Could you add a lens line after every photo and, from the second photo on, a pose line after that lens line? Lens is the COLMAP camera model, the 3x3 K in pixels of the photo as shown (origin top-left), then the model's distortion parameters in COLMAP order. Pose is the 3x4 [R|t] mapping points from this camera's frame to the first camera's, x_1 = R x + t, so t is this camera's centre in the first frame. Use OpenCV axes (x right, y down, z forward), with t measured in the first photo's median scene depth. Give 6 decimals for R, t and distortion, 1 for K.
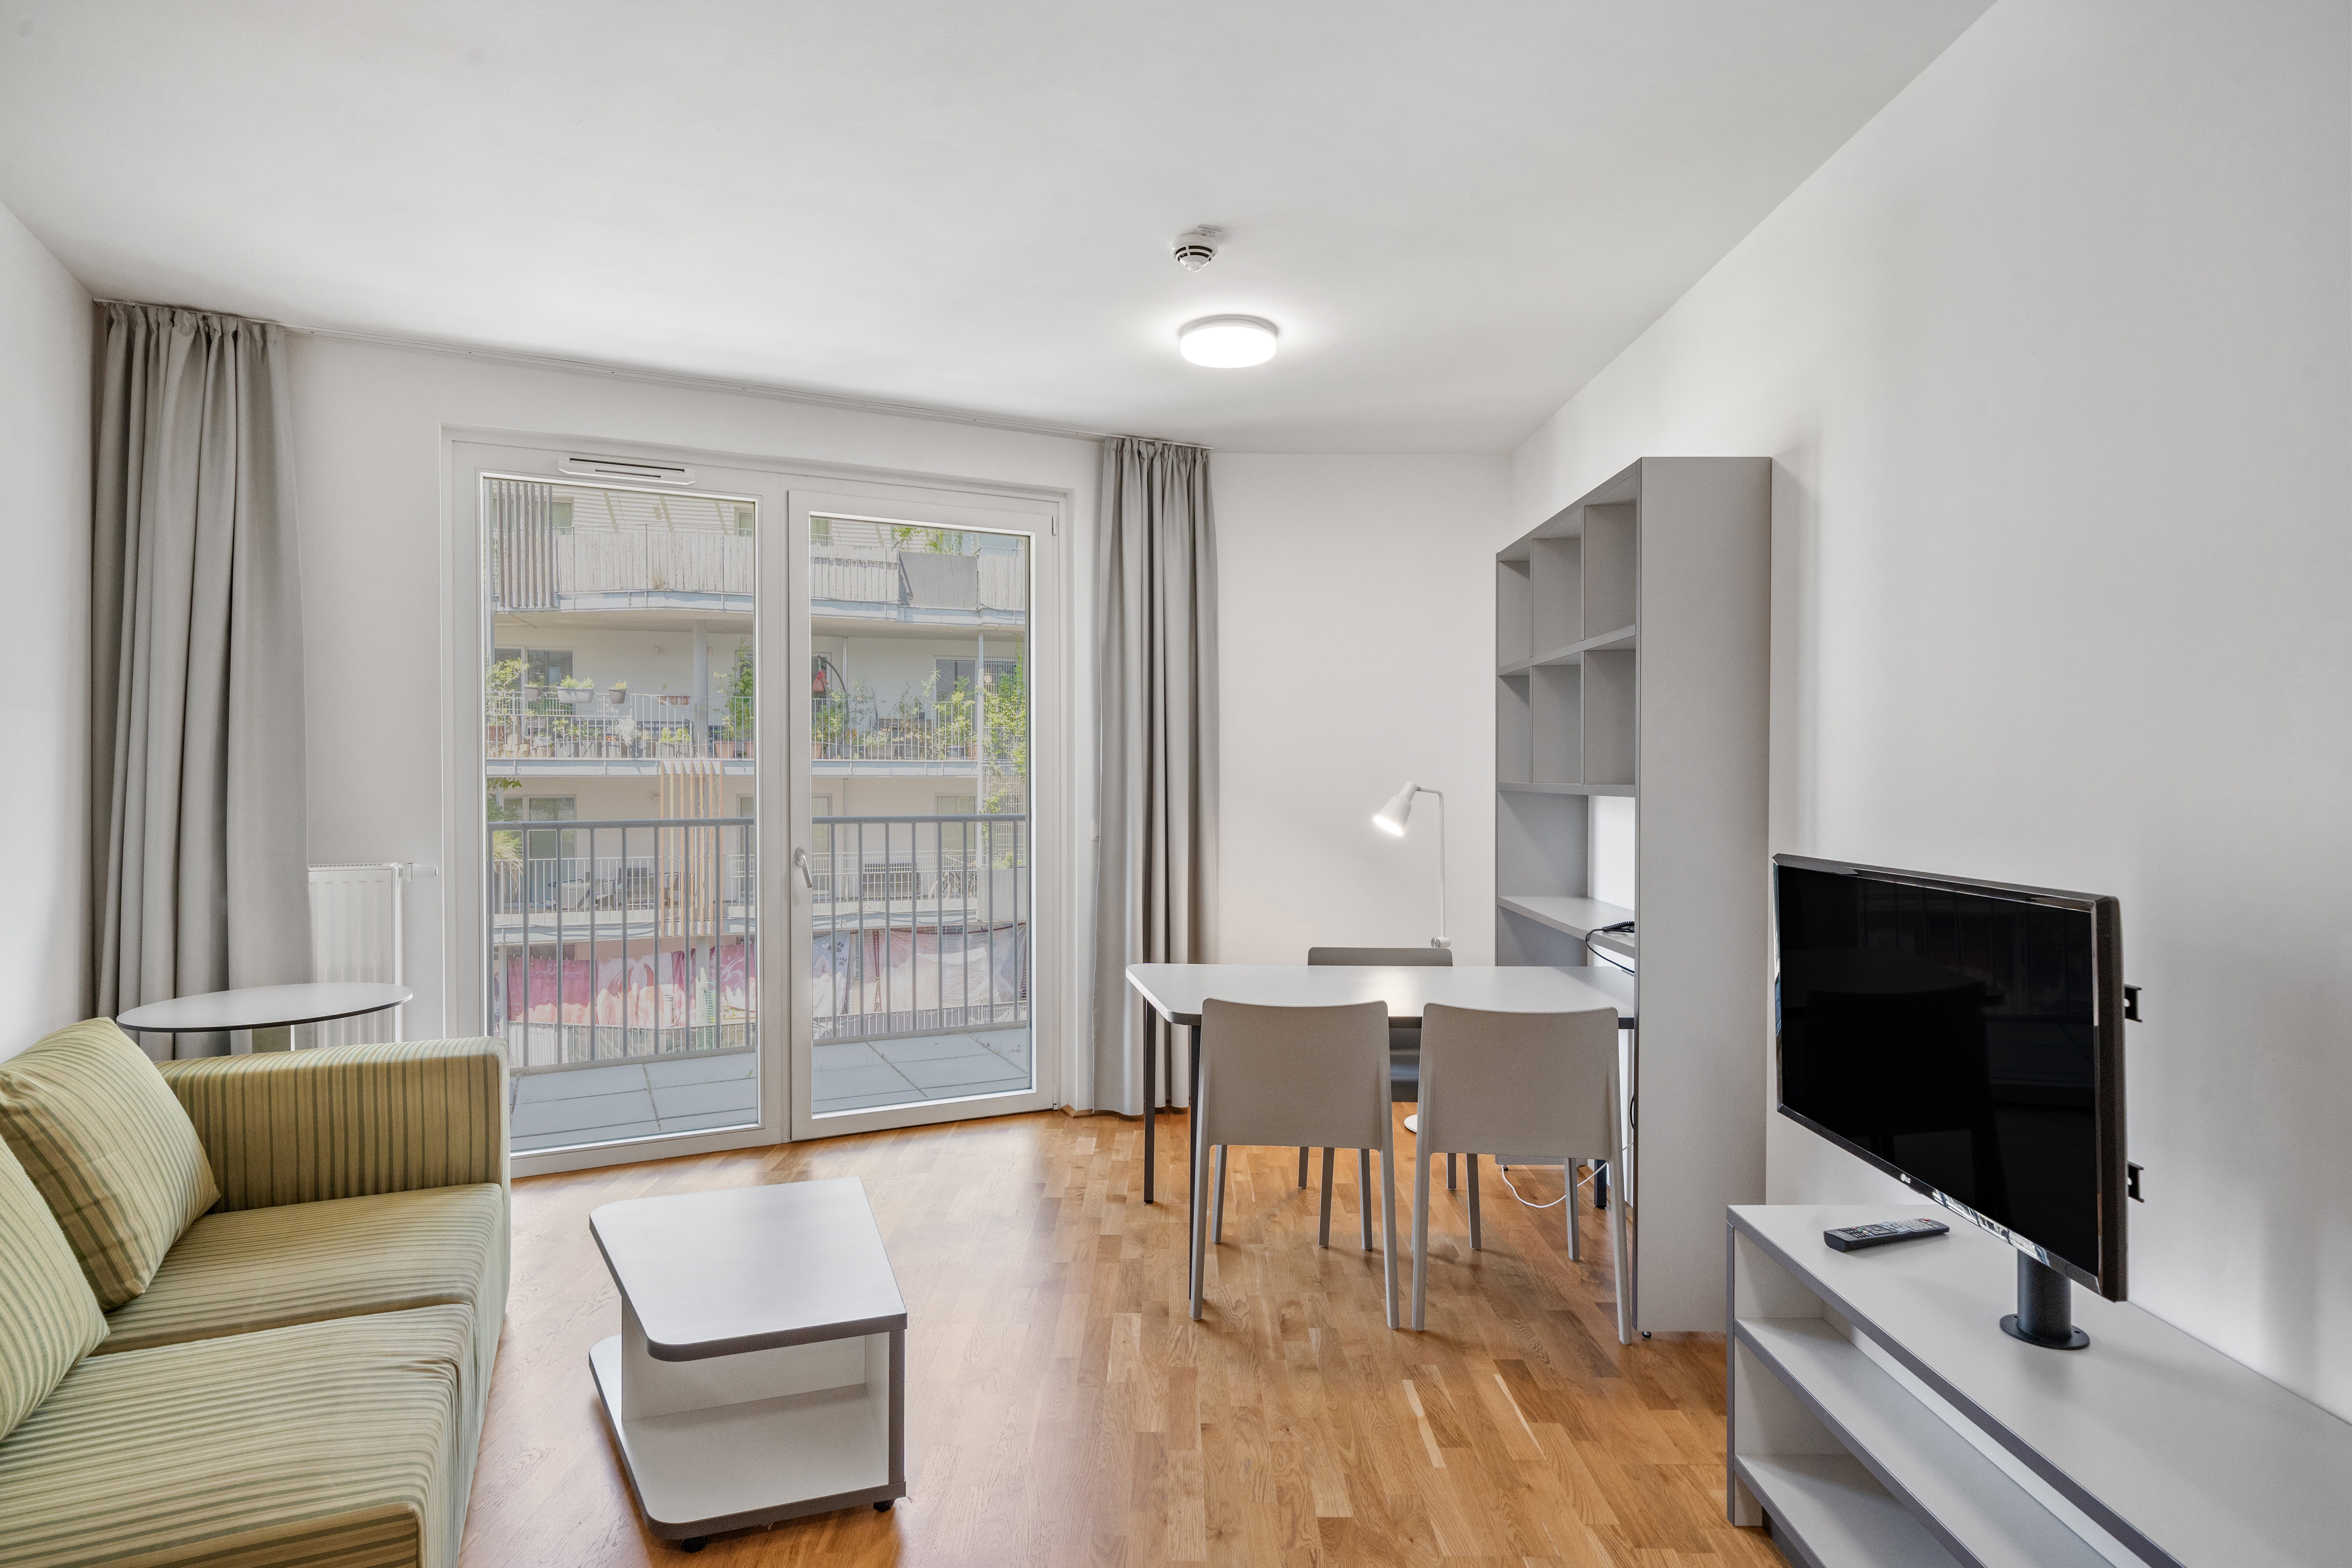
lens RADIAL K [[1223.8, 0, 1176.0], [0, 1223.8, 784.0], [0, 0, 1]] dist [-0.000896, -0.000010]
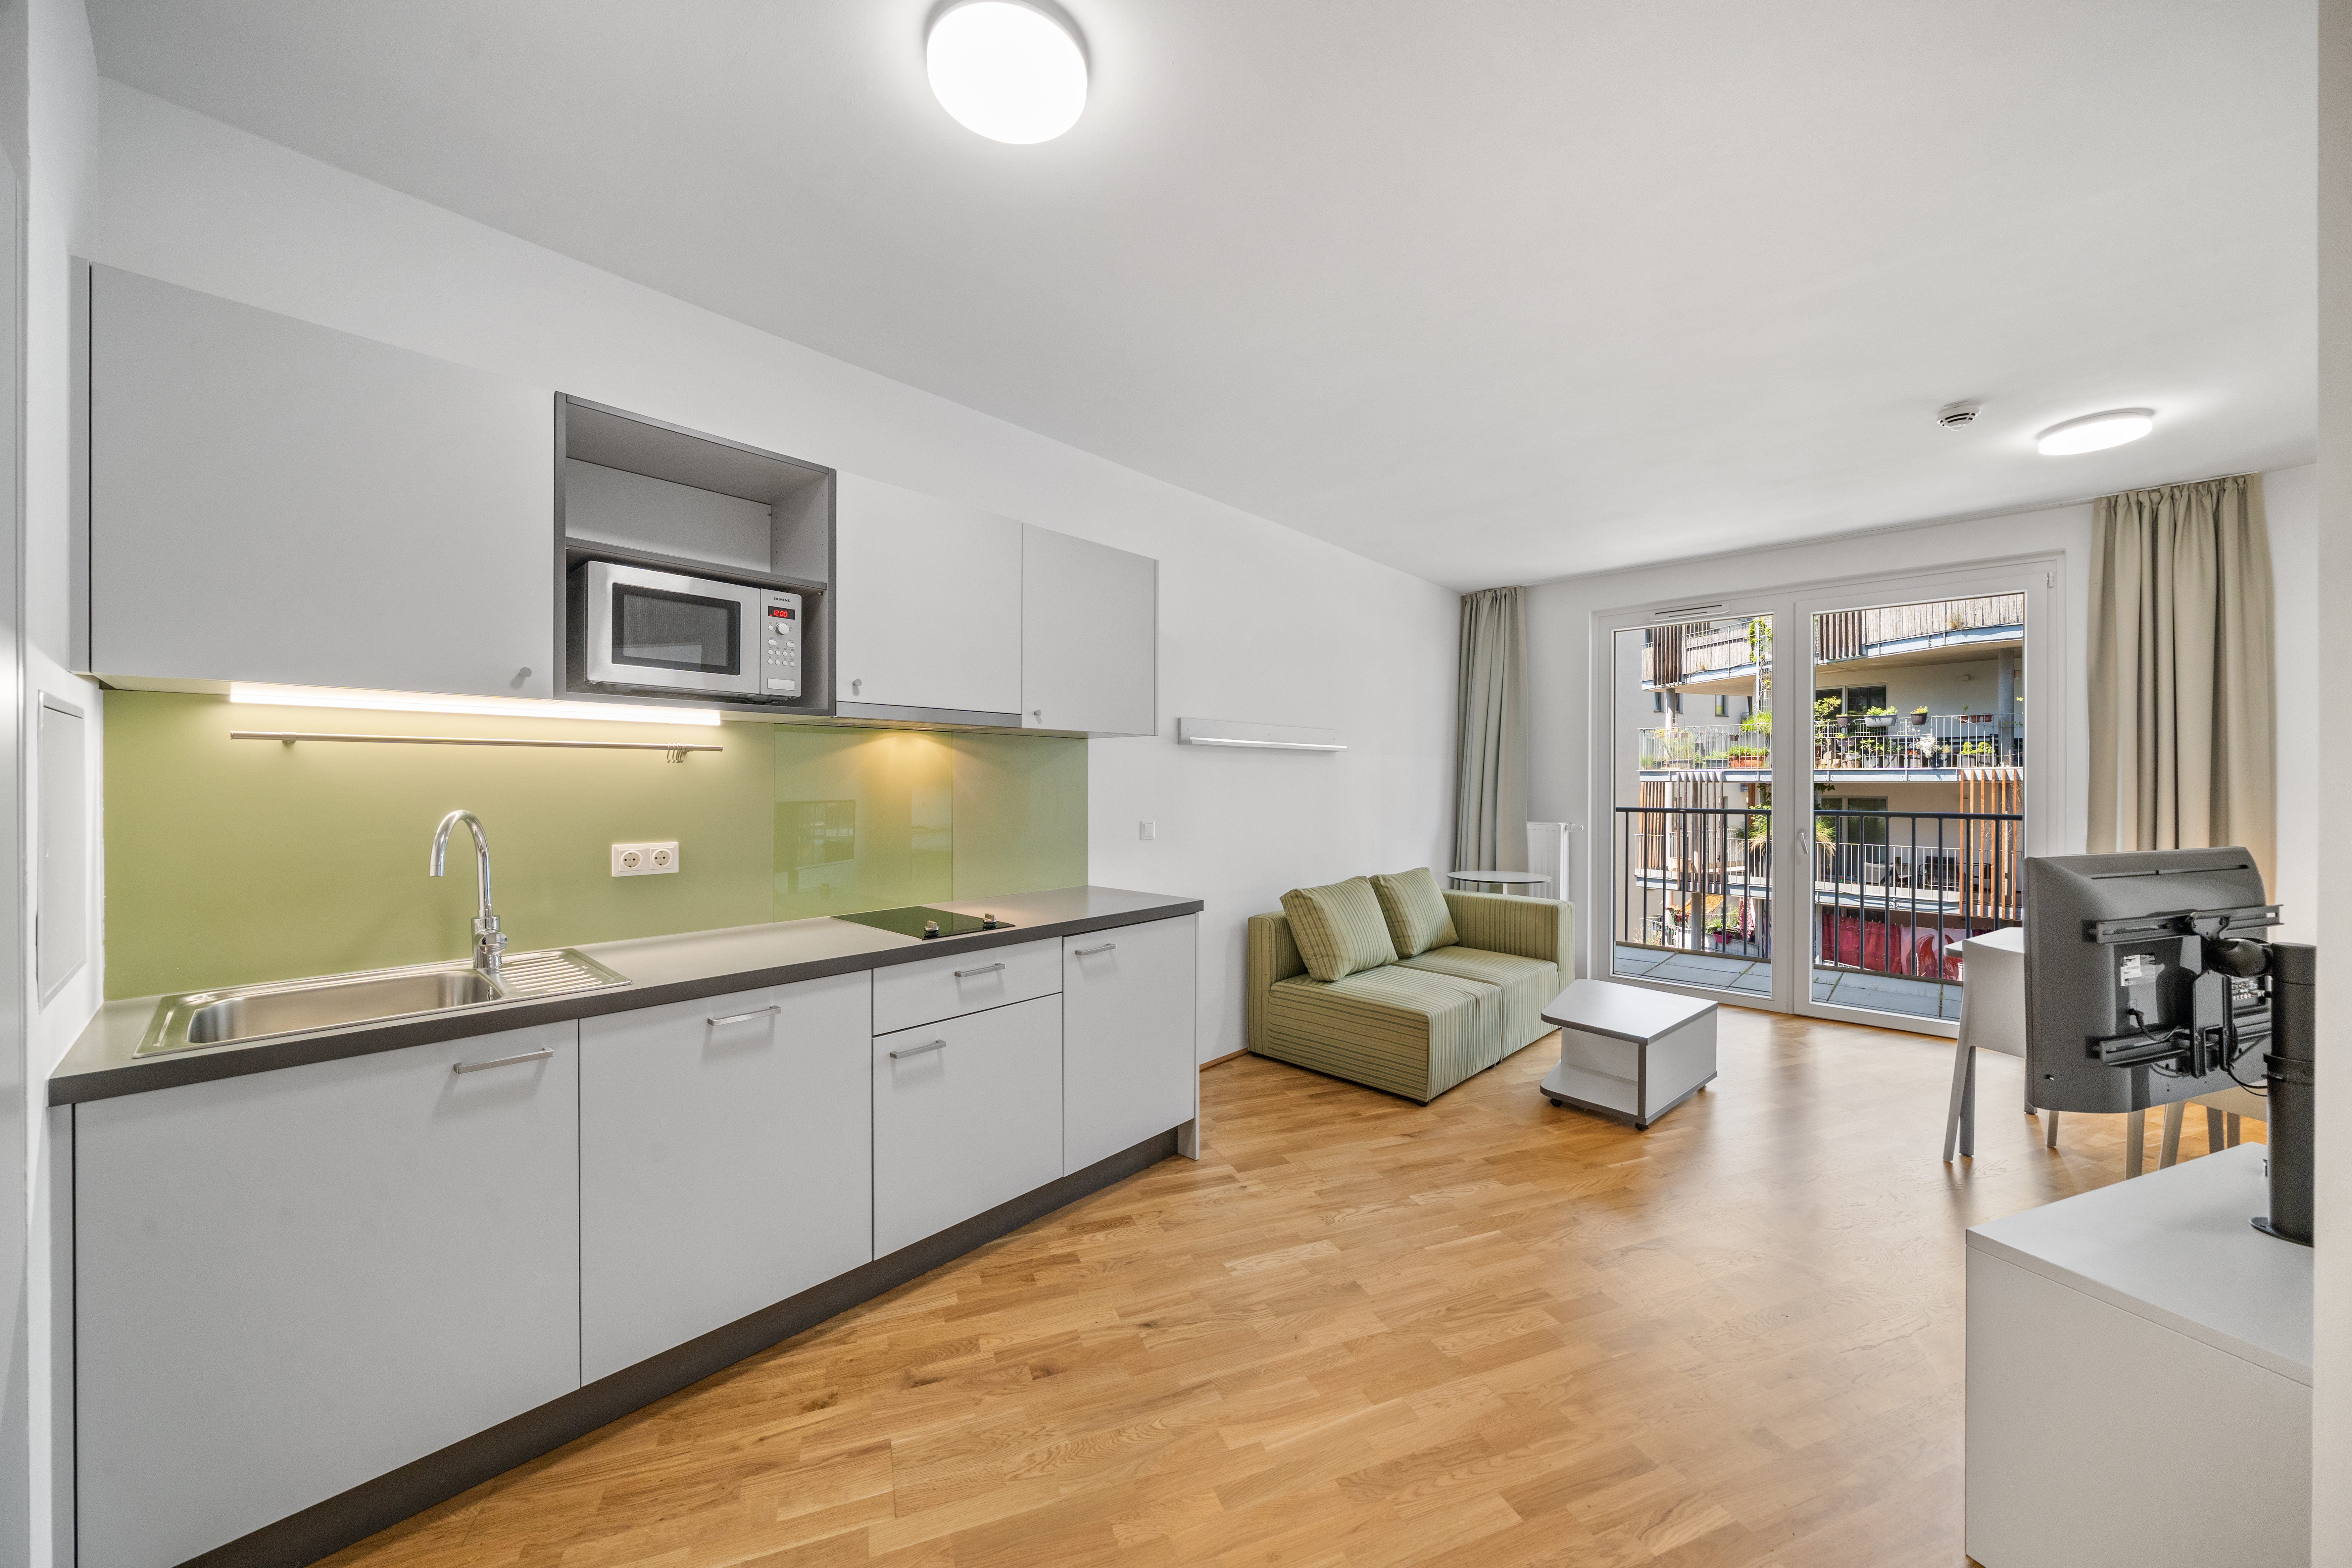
lens RADIAL K [[846.4, 0, 1180.6], [0, 846.4, 779.5], [0, 0, 1]] dist [-0.000044, 0.000003]
pose [[0.365385, -0.000468, -0.930856, 0.450381], [-0.007923, 0.999962, -0.003613, -0.000506], [0.930823, 0.008695, 0.365367, -0.151748]]
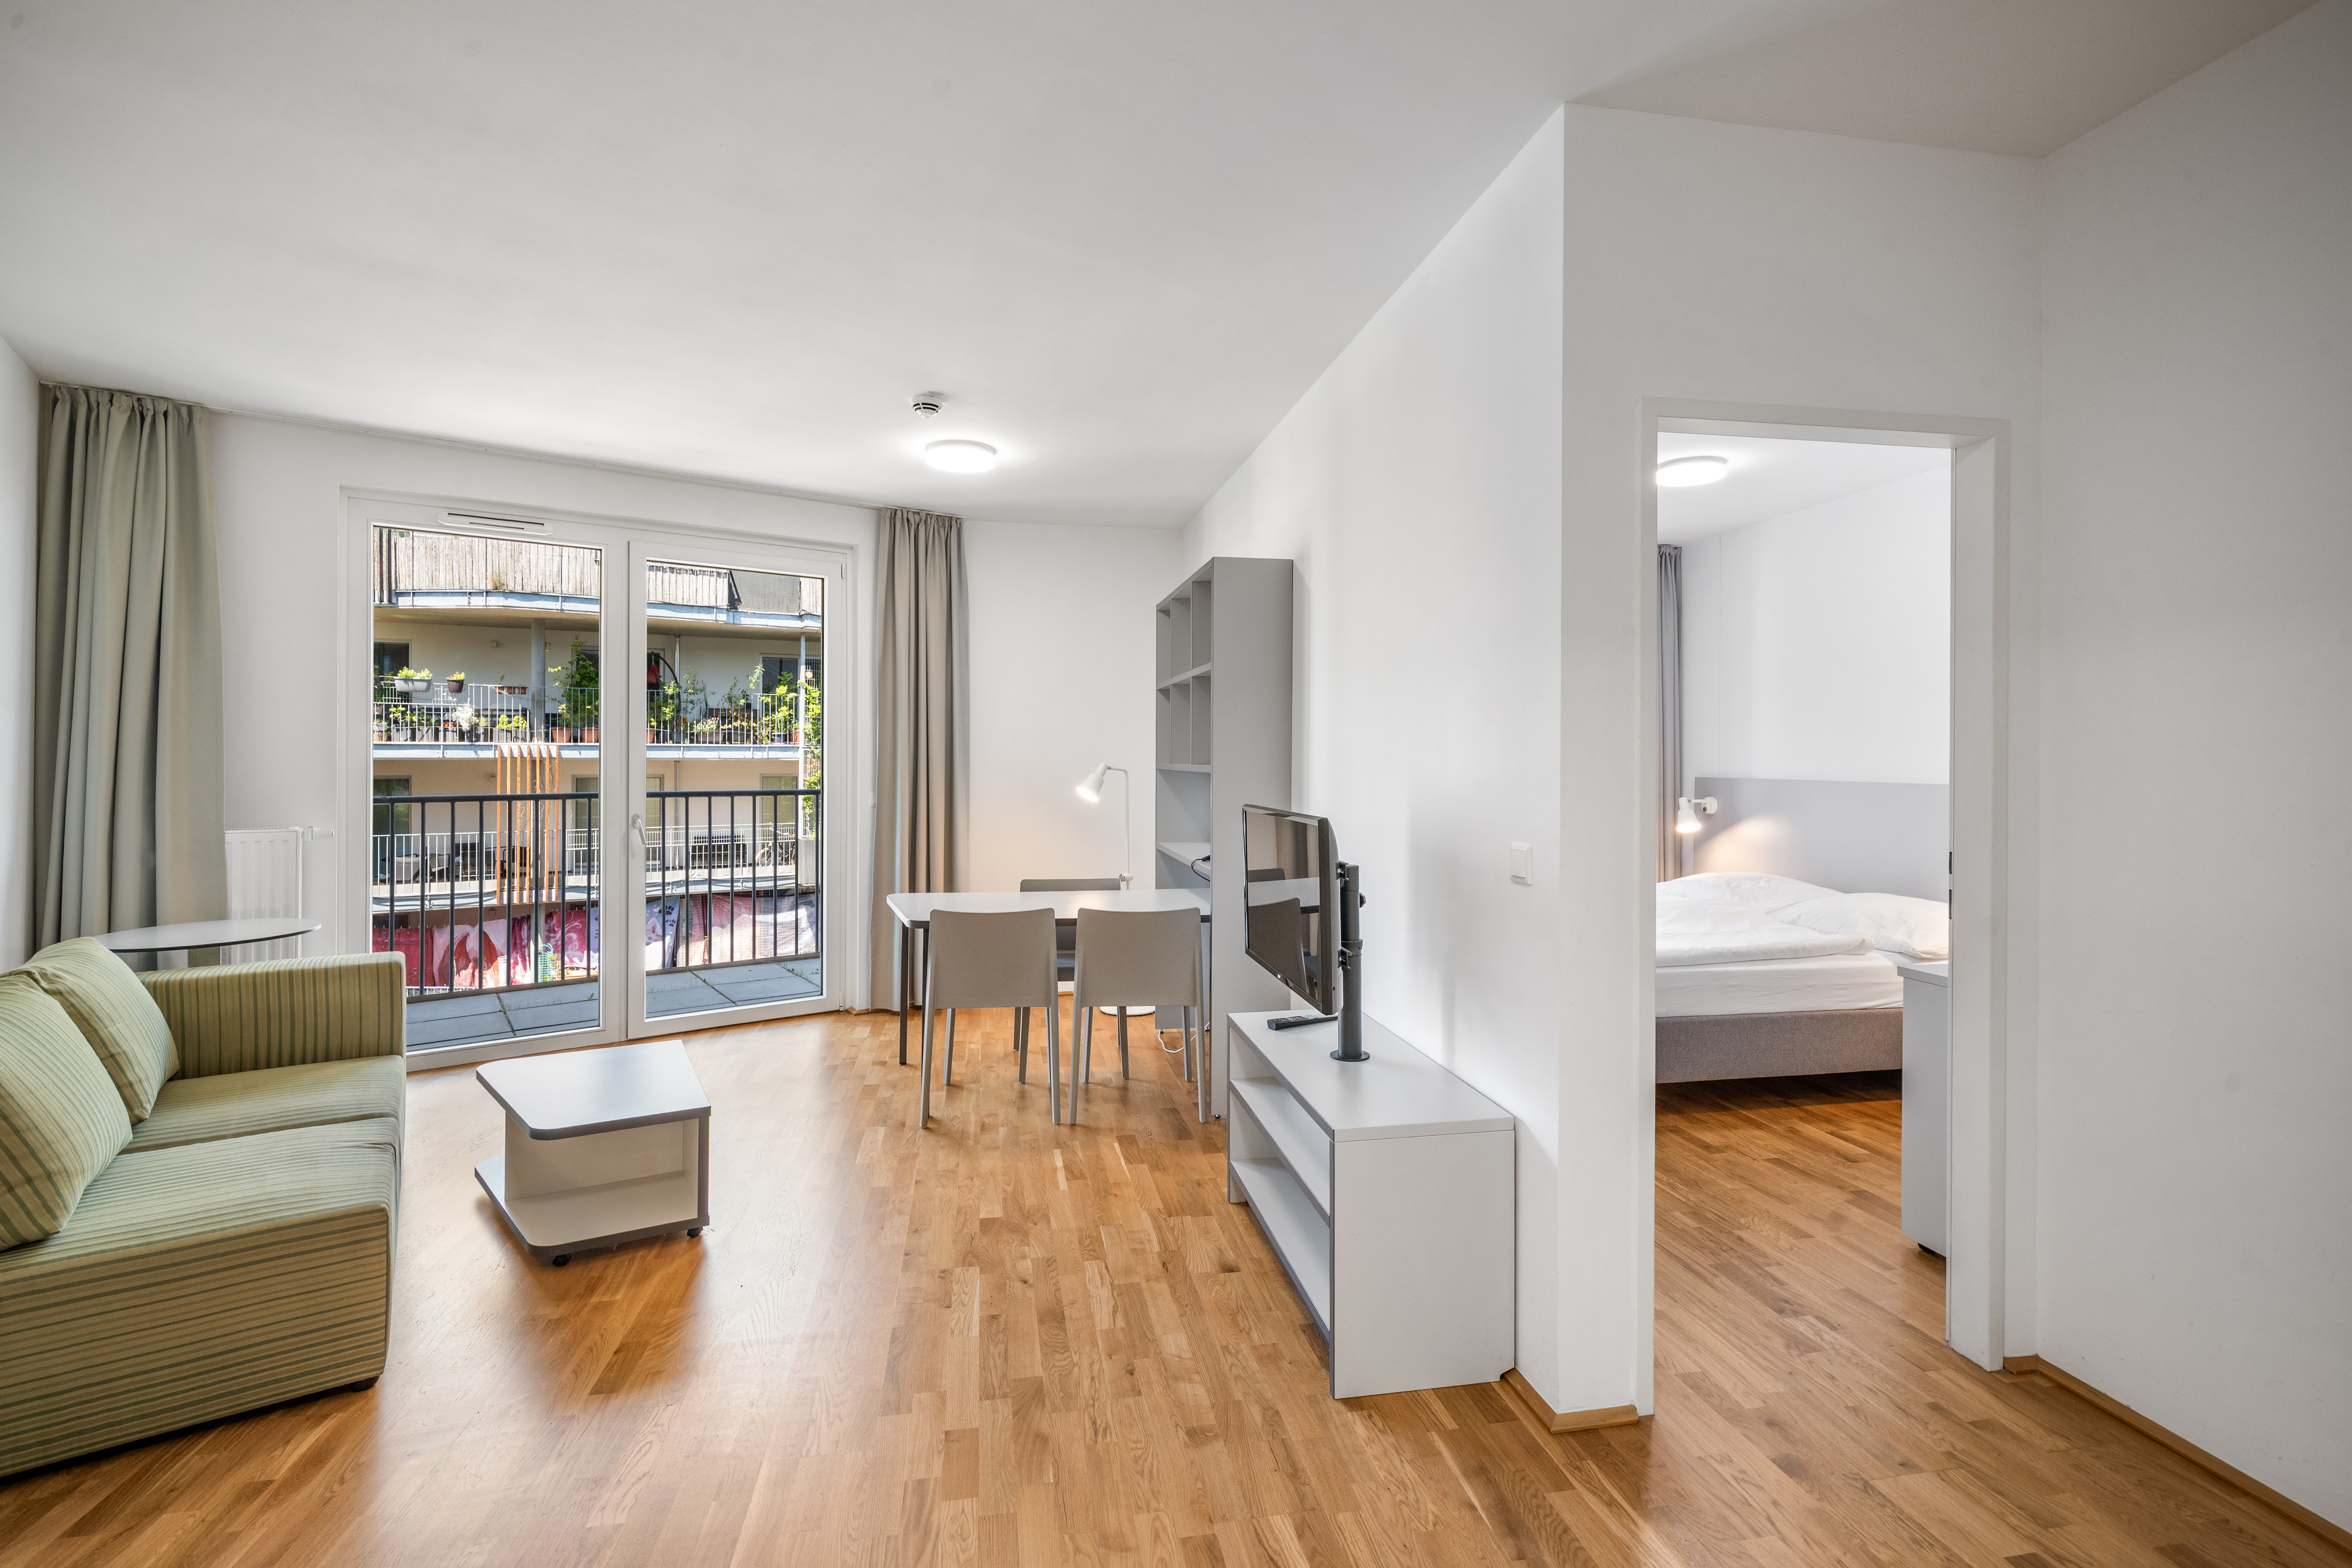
lens RADIAL K [[1049.7, 0, 1172.2], [0, 1049.7, 745.5], [0, 0, 1]] dist [0.000761, 0.000021]
pose [[0.984461, 0.002369, 0.175585, 0.064360], [0.001003, 0.999817, -0.019113, 0.001189], [-0.175598, 0.018992, 0.984279, -0.224184]]
